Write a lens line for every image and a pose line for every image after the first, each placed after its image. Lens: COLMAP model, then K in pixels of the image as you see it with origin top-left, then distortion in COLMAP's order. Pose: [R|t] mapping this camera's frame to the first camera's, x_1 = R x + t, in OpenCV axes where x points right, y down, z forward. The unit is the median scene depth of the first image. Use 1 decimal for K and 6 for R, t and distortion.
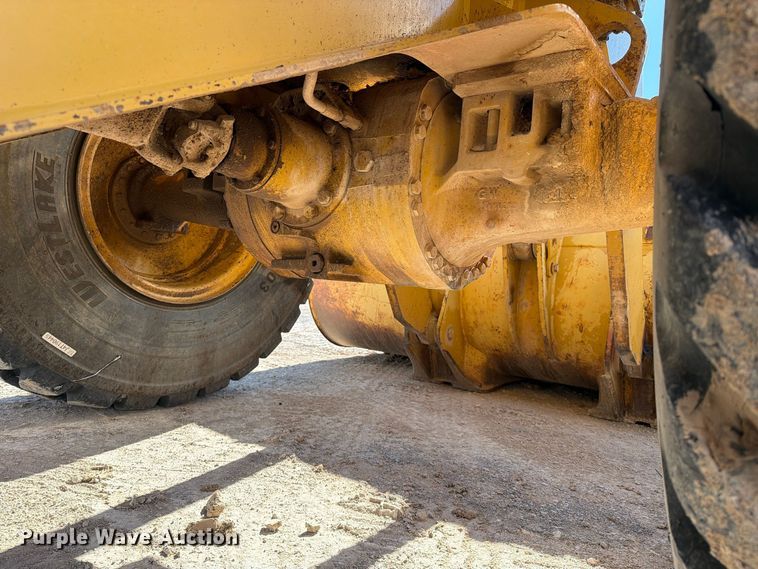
lens RADIAL K [[538.1, 0, 384.0], [0, 538.1, 284.6], [0, 0, 1]] dist [0.065896, -0.081147]
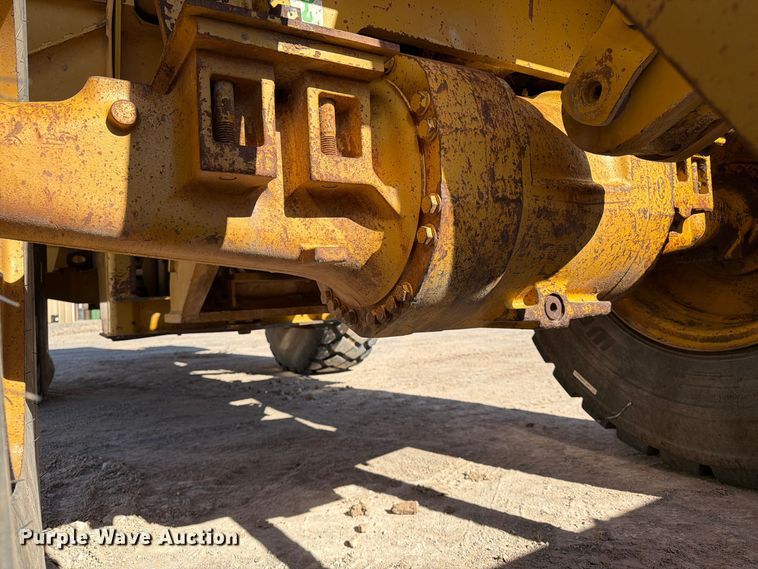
lens RADIAL K [[538.1, 0, 384.0], [0, 538.1, 284.6], [0, 0, 1]] dist [0.065896, -0.081147]
pose [[-0.376530, -0.088444, -0.922173, 0.609207], [0.020586, 0.994388, -0.103775, 0.013274], [0.926176, -0.058058, -0.372596, 0.973083]]
